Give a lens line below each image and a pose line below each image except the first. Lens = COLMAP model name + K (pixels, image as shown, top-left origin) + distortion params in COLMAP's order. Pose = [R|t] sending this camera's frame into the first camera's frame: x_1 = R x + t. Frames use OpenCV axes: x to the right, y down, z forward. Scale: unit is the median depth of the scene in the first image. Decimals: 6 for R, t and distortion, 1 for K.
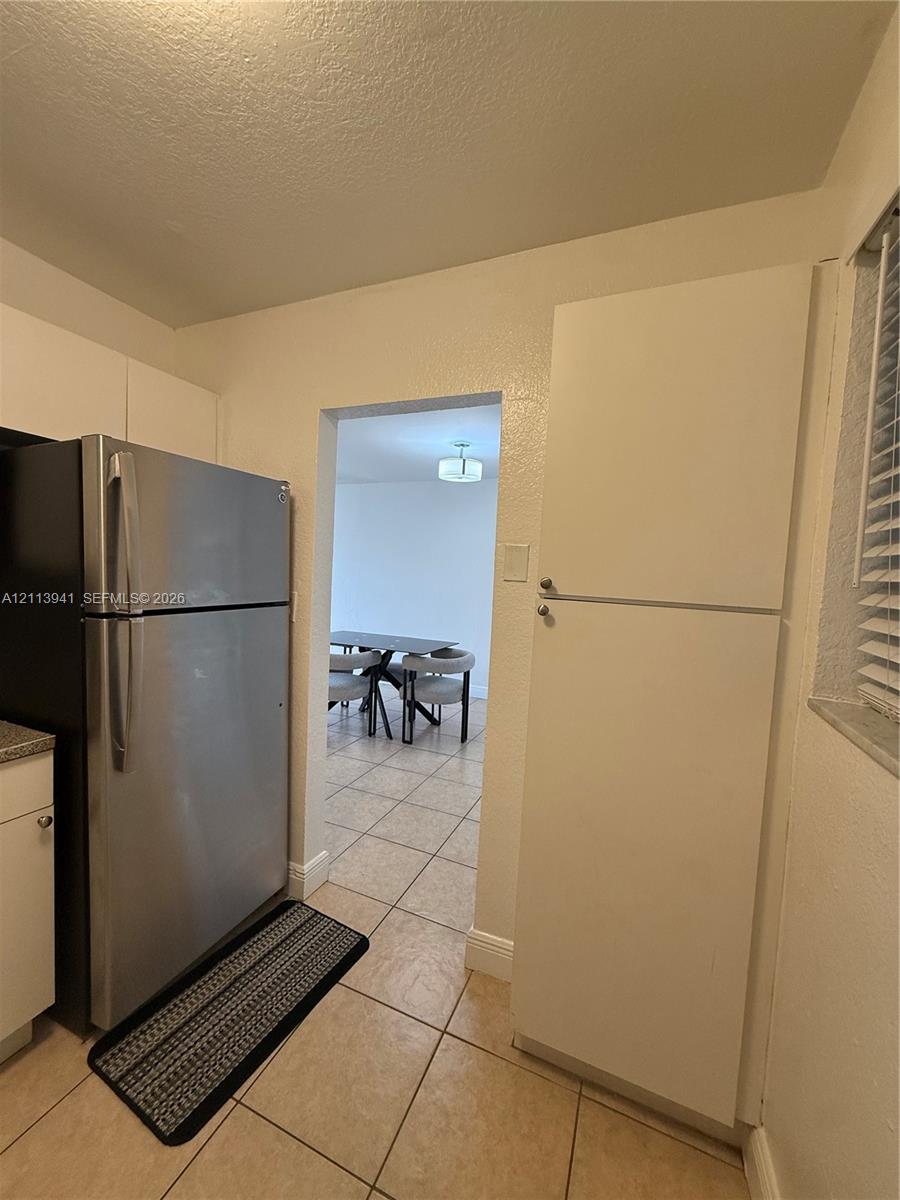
lens RADIAL K [[475.2, 0, 450.0], [0, 475.2, 600.0], [0, 0, 1]] dist [-0.000384, 0.000333]
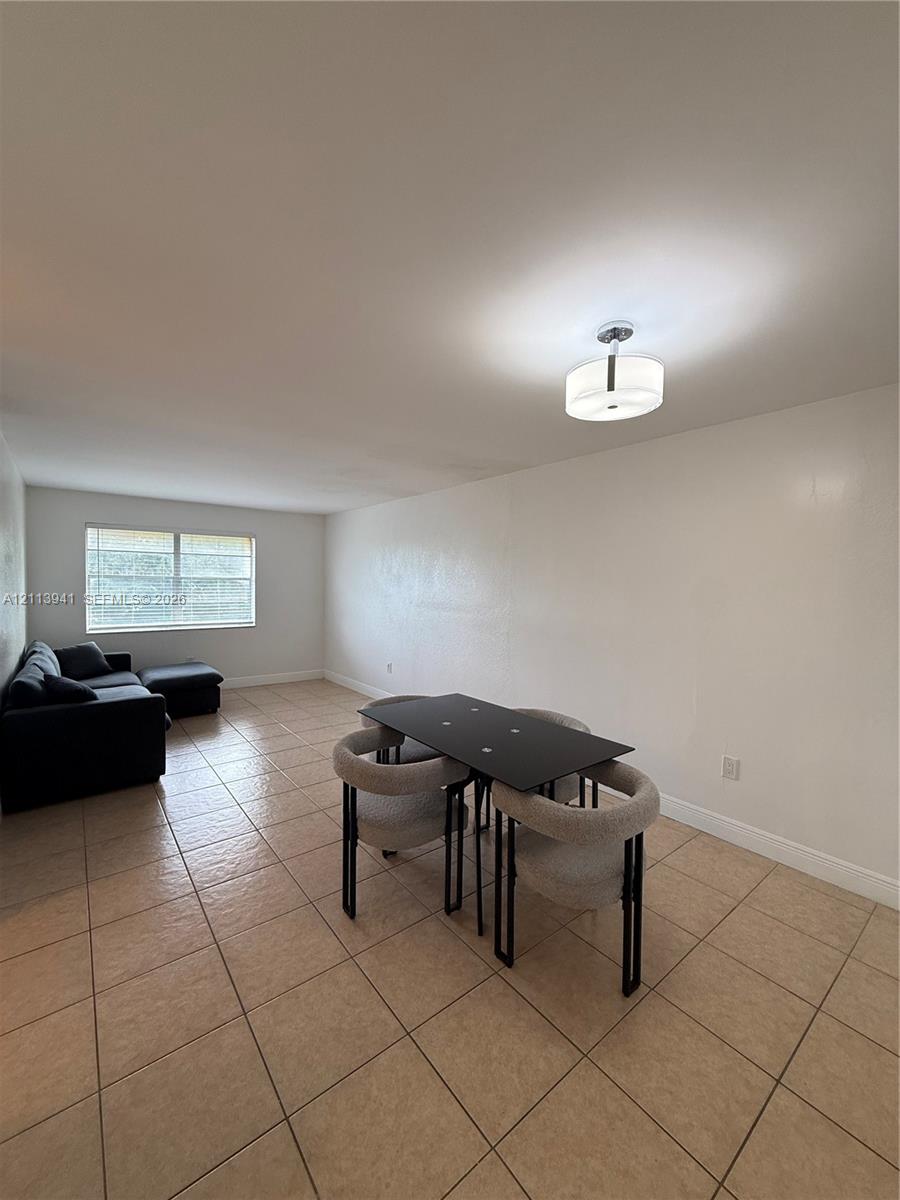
lens RADIAL K [[467.4, 0, 439.0], [0, 467.4, 605.0], [0, 0, 1]] dist [0.001284, 0.000182]
pose [[0.873377, -0.014519, -0.486829, 0.091782], [-0.004003, 0.999308, -0.036984, -0.046359], [0.487029, 0.034250, 0.872714, 0.525425]]
